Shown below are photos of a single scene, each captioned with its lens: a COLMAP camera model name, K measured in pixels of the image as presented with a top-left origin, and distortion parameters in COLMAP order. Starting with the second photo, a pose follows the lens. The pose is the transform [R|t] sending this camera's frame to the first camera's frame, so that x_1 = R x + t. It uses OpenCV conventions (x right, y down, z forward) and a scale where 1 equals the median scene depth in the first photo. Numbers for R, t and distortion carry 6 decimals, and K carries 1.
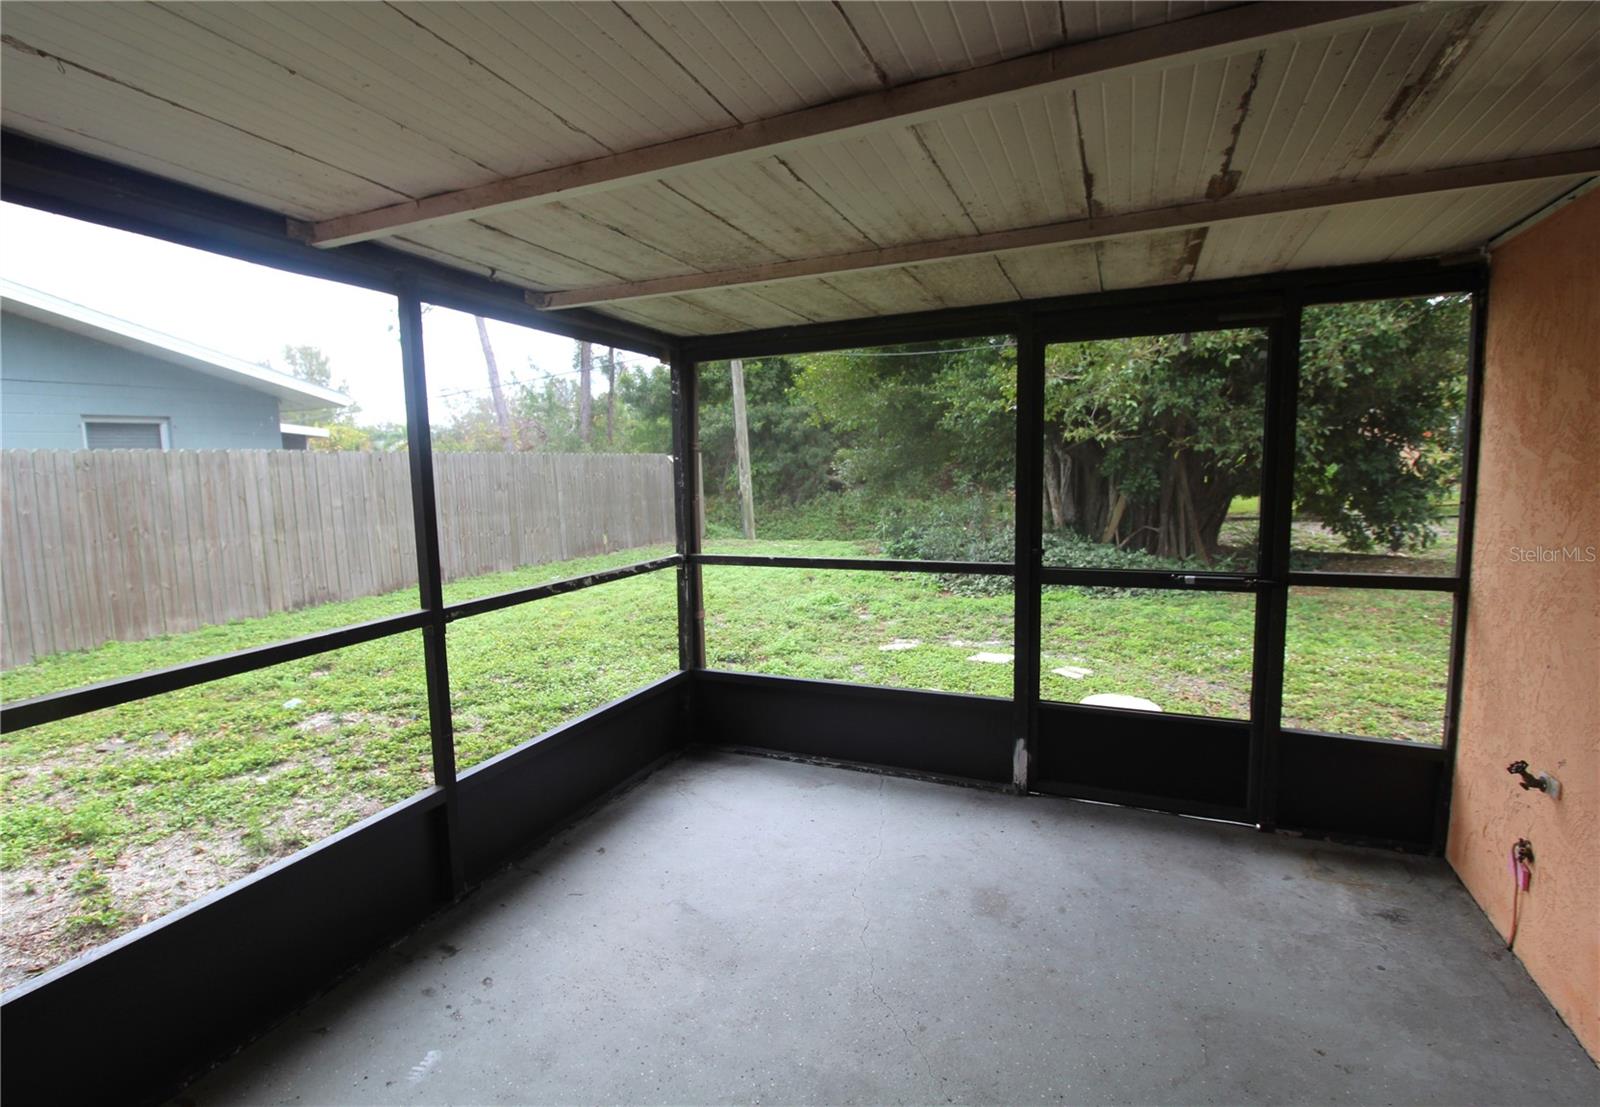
lens RADIAL K [[786.7, 0, 758.9], [0, 786.7, 549.4], [0, 0, 1]] dist [0.021510, 0.000201]
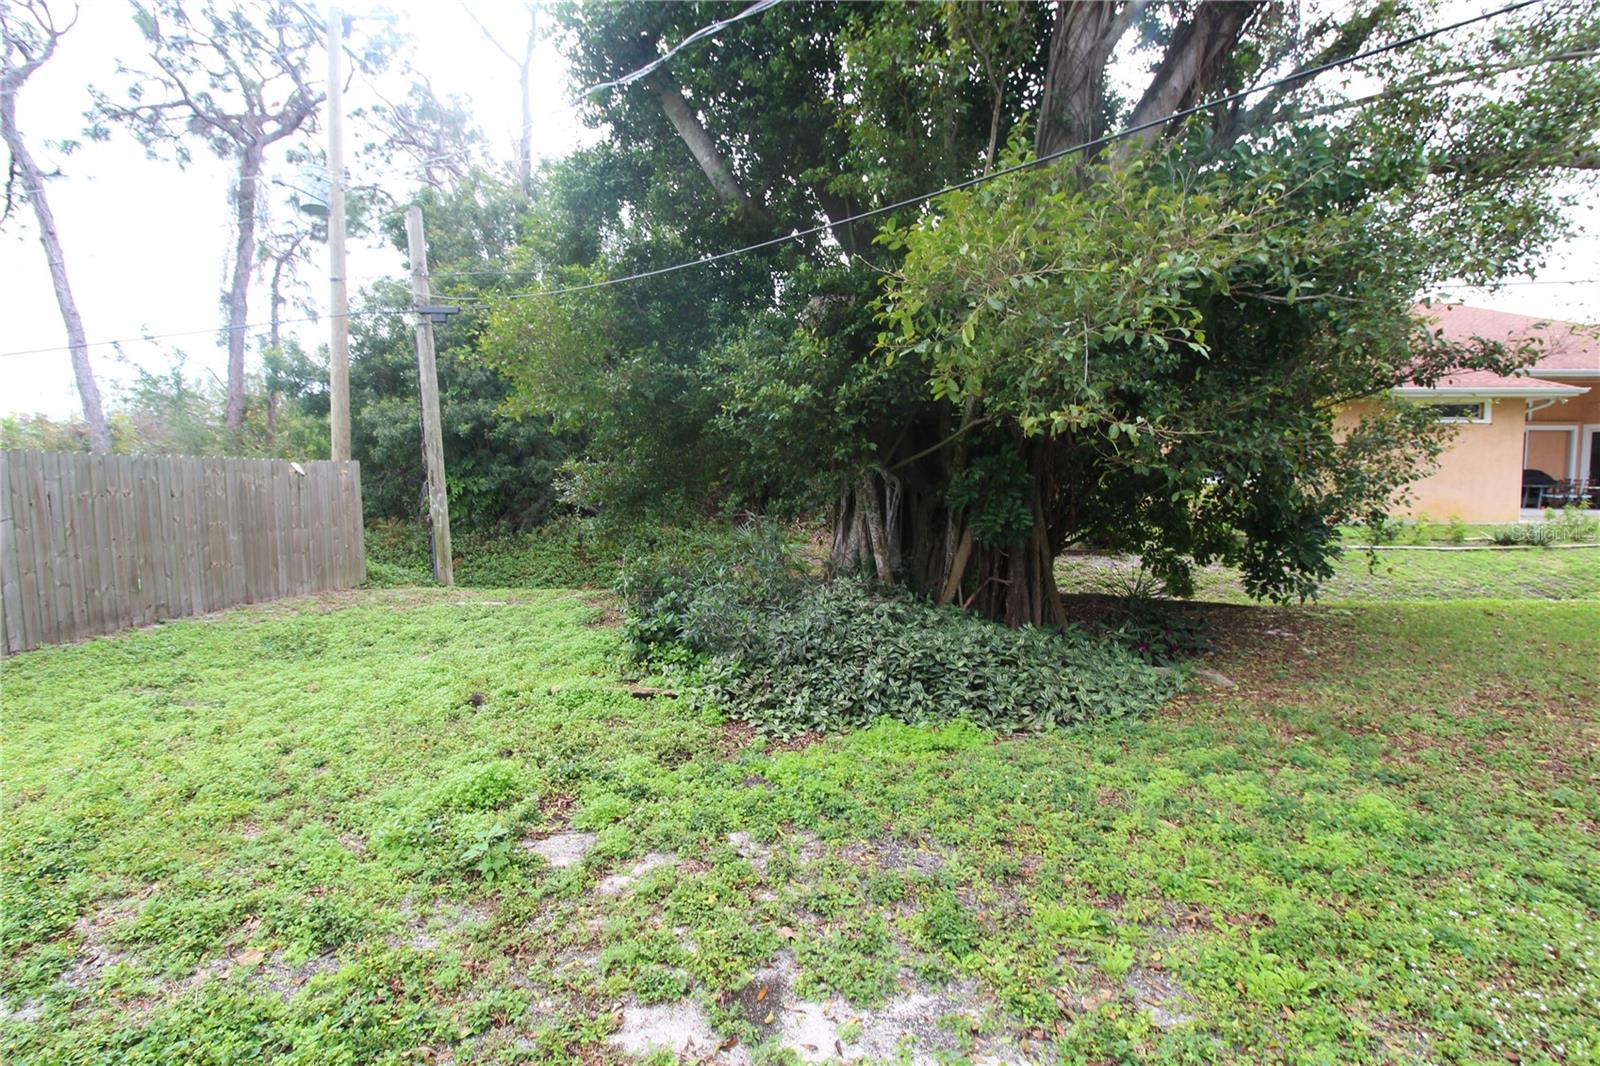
lens RADIAL K [[783.8, 0, 800.0], [0, 783.8, 533.0], [0, 0, 1]] dist [-0.002371, -0.000018]
pose [[0.936628, 0.002413, 0.350318, 0.056969], [0.013662, 0.998964, -0.043409, -0.031981], [-0.350060, 0.045444, 0.935624, 0.298021]]
